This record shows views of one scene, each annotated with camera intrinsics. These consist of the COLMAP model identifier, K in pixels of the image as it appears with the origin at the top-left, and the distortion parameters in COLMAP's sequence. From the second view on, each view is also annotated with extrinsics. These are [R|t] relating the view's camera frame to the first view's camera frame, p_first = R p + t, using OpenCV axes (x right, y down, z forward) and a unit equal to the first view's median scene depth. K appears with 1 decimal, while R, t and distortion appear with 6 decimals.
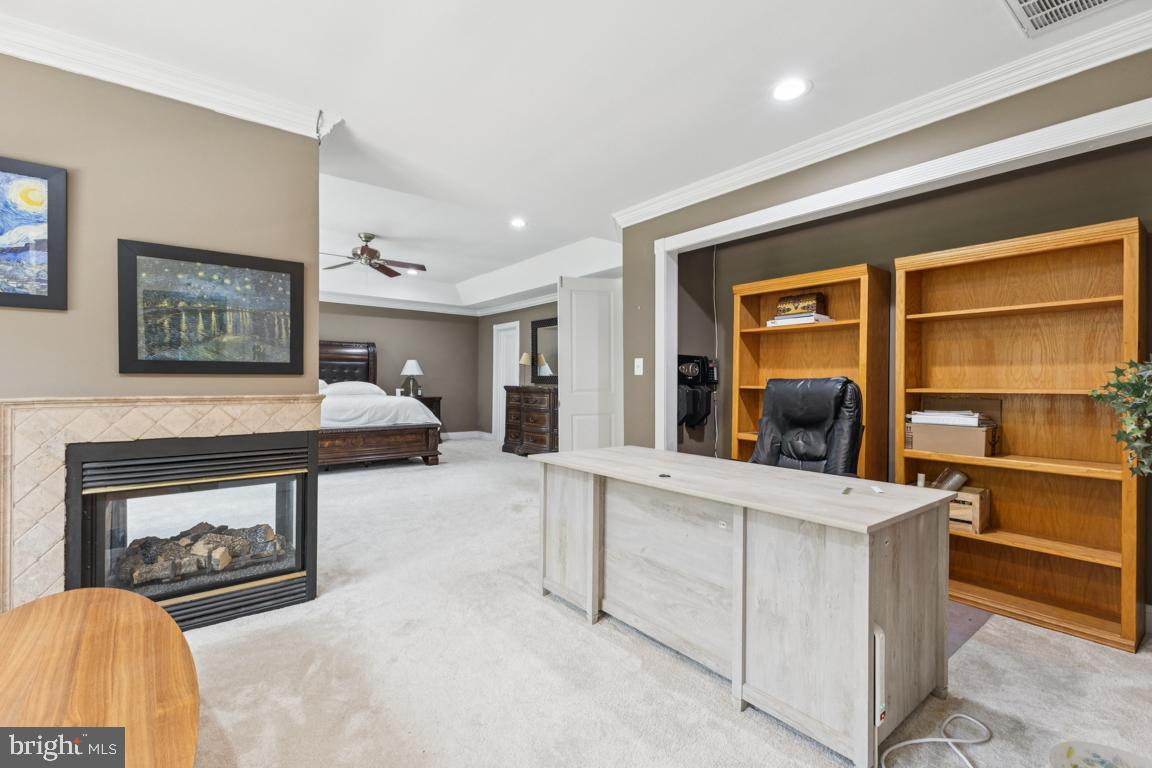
lens RADIAL K [[506.7, 0, 578.6], [0, 506.7, 380.3], [0, 0, 1]] dist [-0.000965, -0.000058]
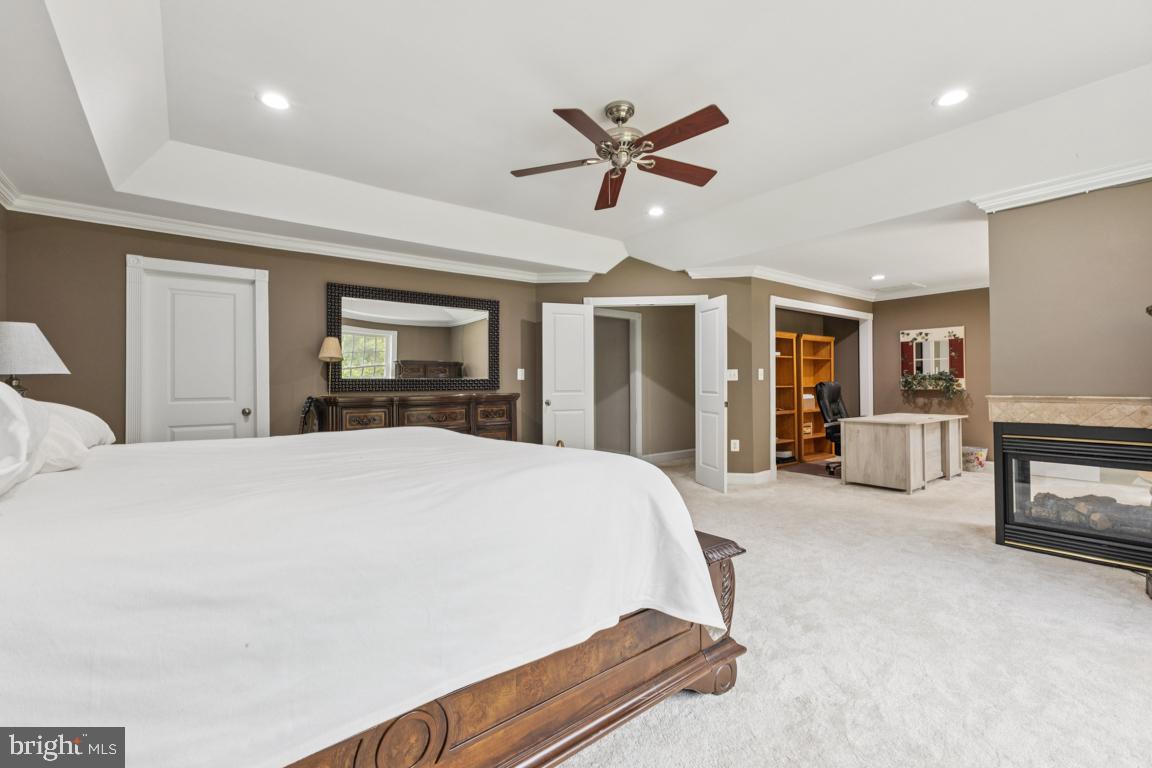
lens RADIAL K [[506.7, 0, 577.3], [0, 506.7, 384.3], [0, 0, 1]] dist [-0.000965, -0.000058]
pose [[0.031584, 0.003574, 0.999495, -0.677788], [0.006763, 0.999970, -0.003789, 0.002300], [-0.999478, 0.006879, 0.031559, 0.734351]]
